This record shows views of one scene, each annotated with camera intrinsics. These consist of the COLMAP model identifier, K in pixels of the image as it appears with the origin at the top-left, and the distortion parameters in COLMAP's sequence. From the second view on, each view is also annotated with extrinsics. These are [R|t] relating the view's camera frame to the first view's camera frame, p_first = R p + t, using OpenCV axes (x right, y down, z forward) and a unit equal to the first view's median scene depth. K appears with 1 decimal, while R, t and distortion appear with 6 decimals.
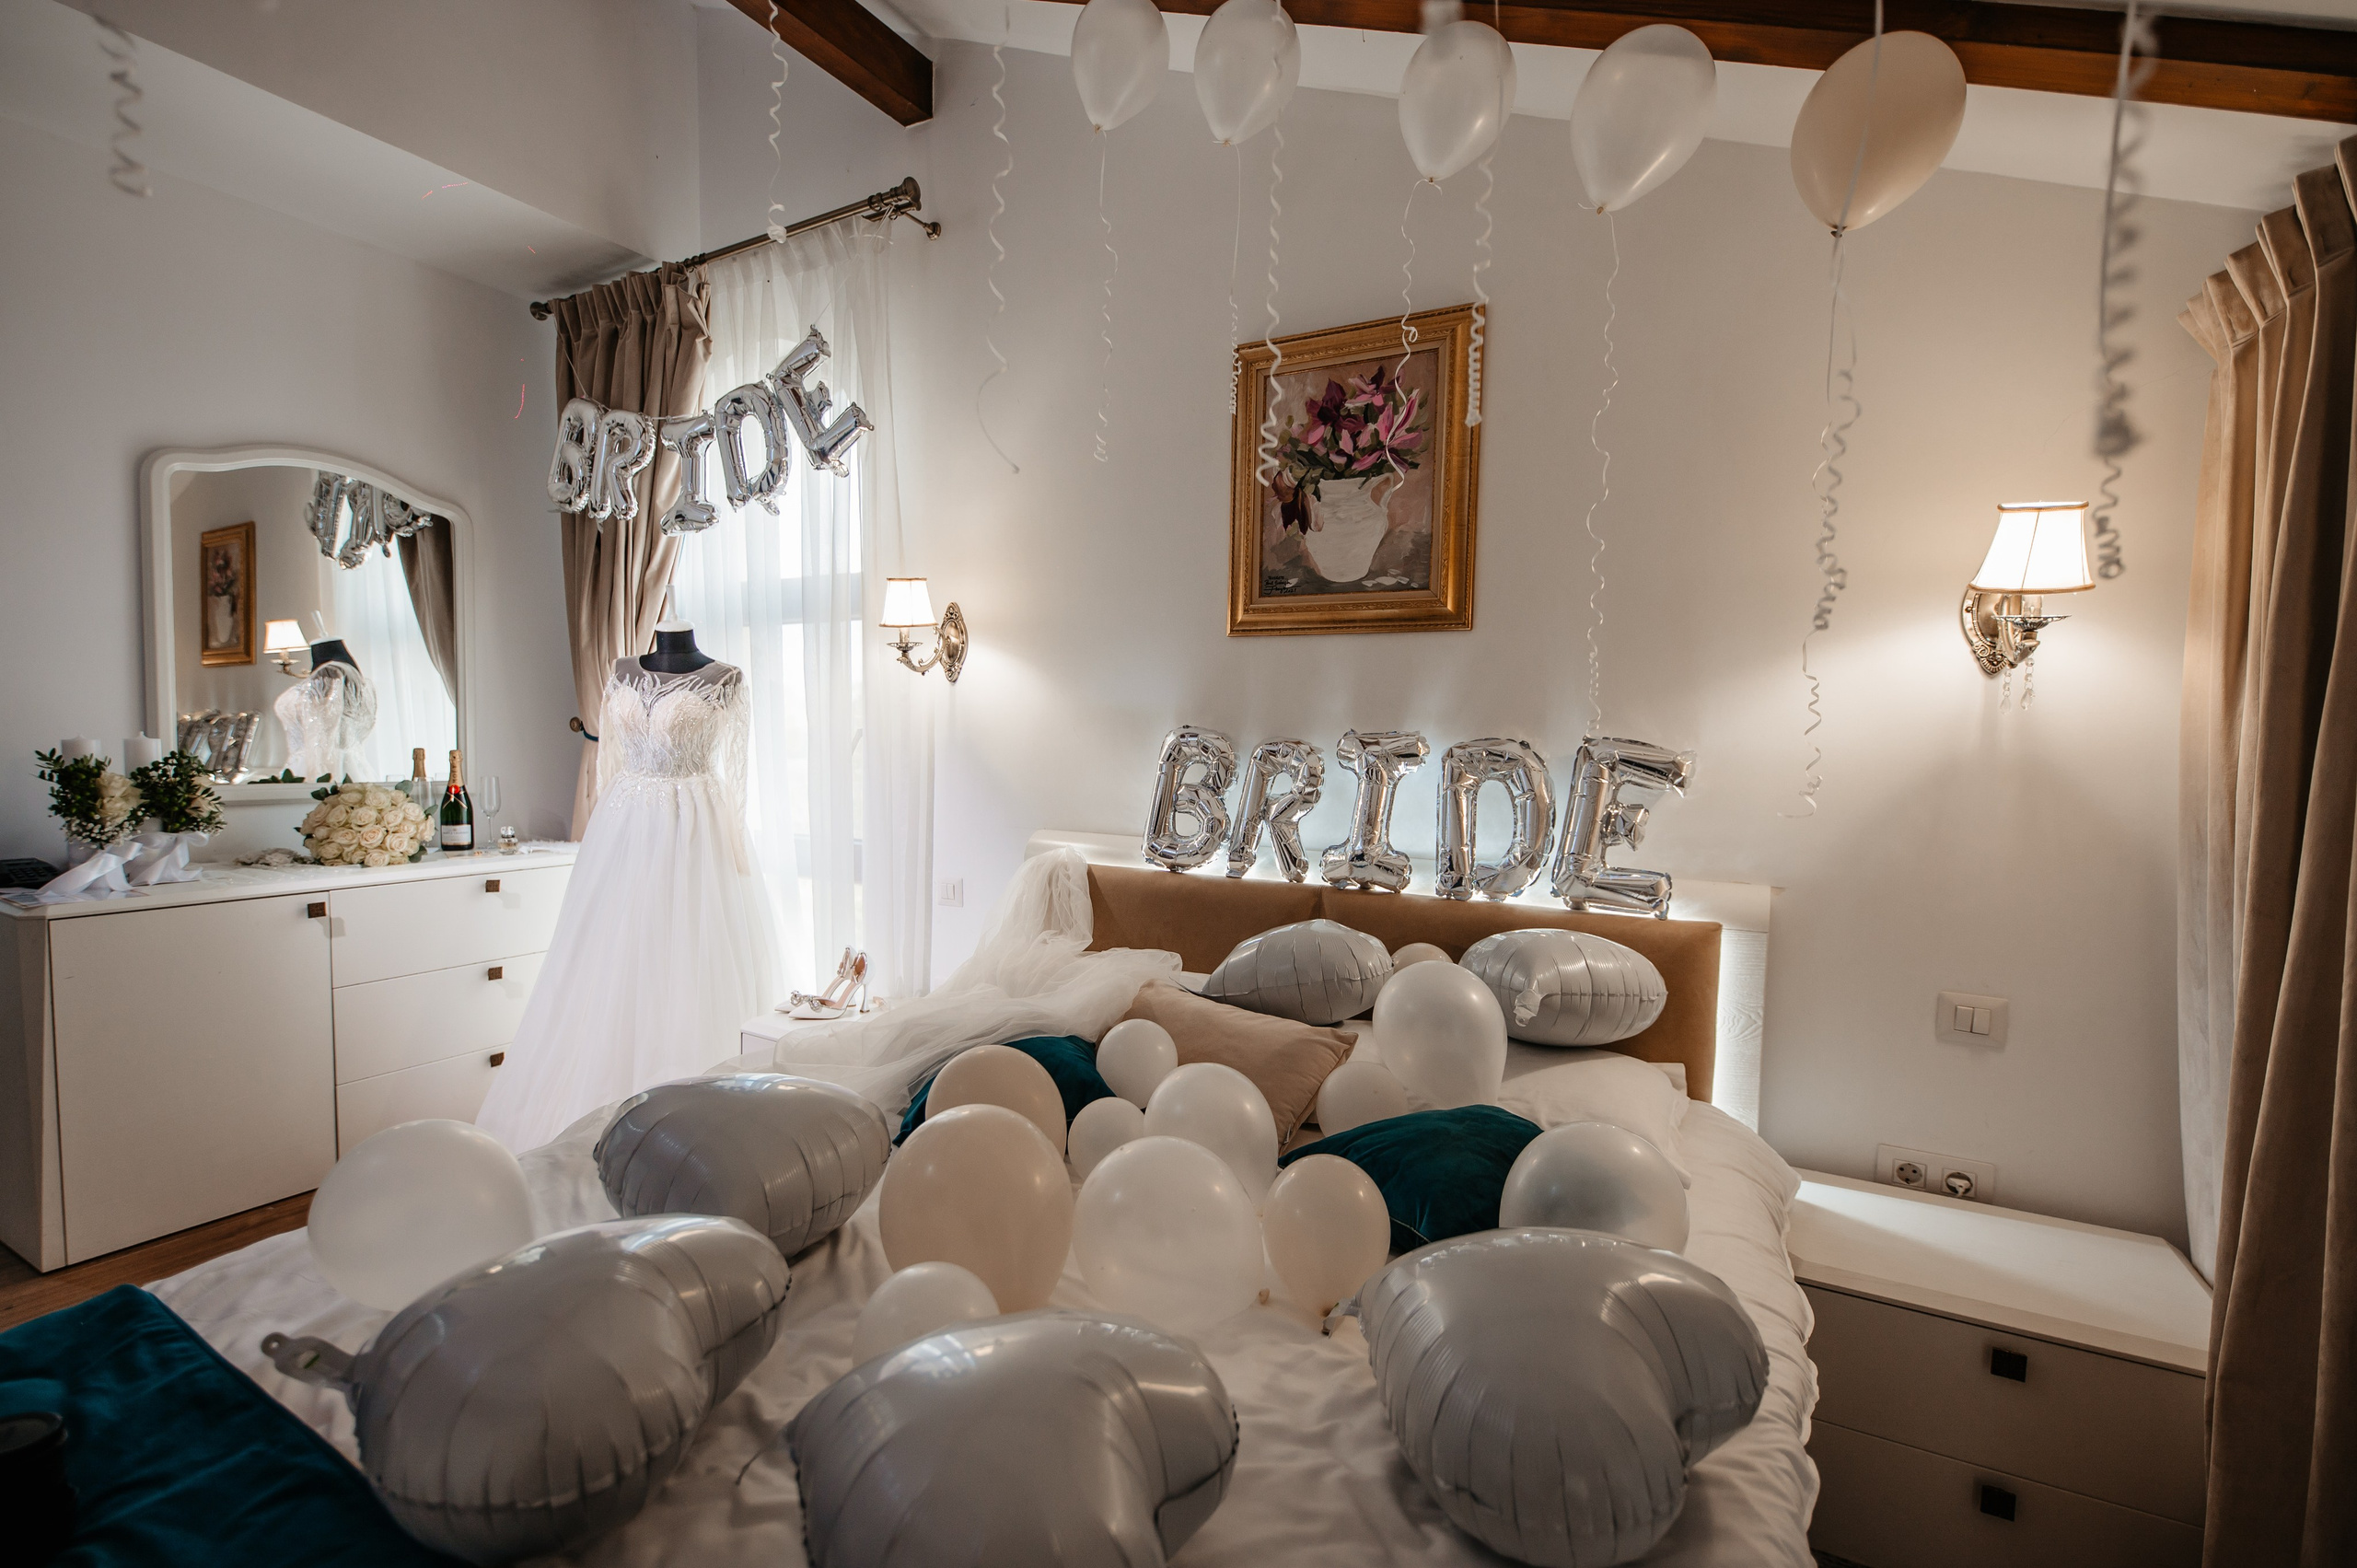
lens RADIAL K [[953.6, 0, 1111.7], [0, 953.6, 778.2], [0, 0, 1]] dist [-0.000748, -0.000006]
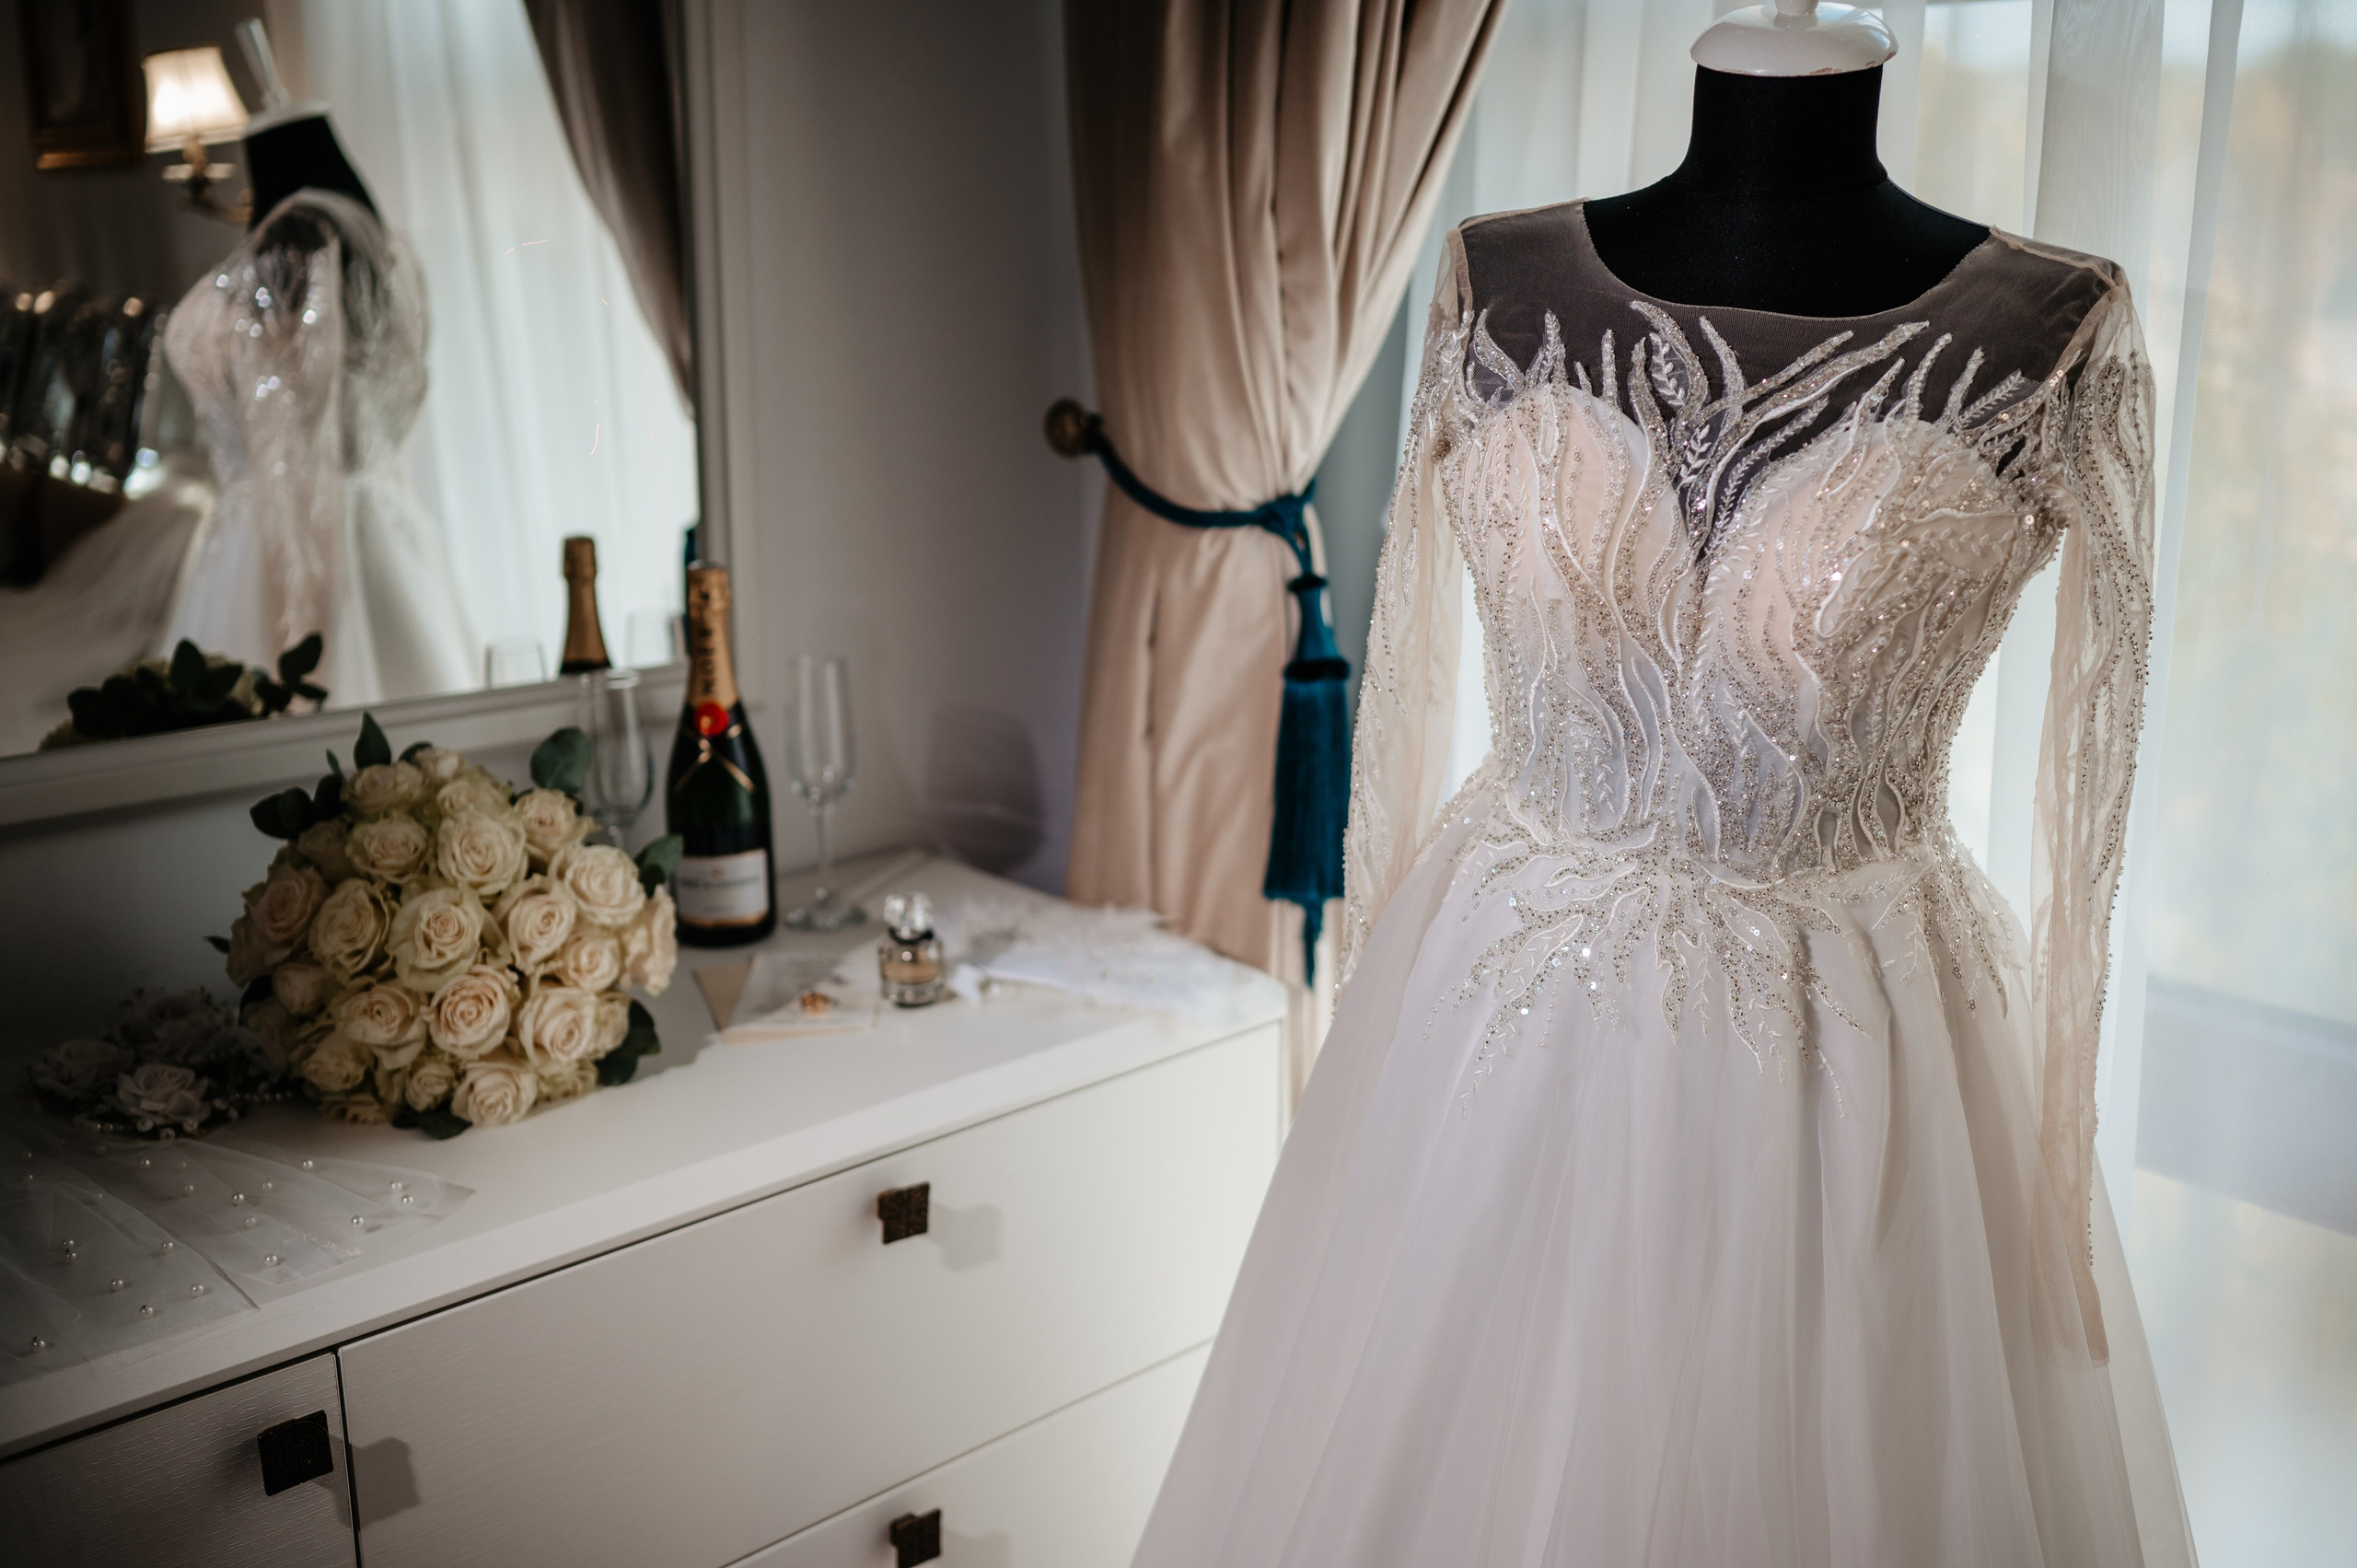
lens RADIAL K [[2329.7, 0, 1178.5], [0, 2329.7, 784.0], [0, 0, 1]] dist [0.056499, 0.003688]
pose [[0.939943, 0.058621, -0.336259, -0.352967], [0.000945, 0.984691, 0.174305, -0.084259], [0.341330, -0.164155, 0.925498, 0.447168]]
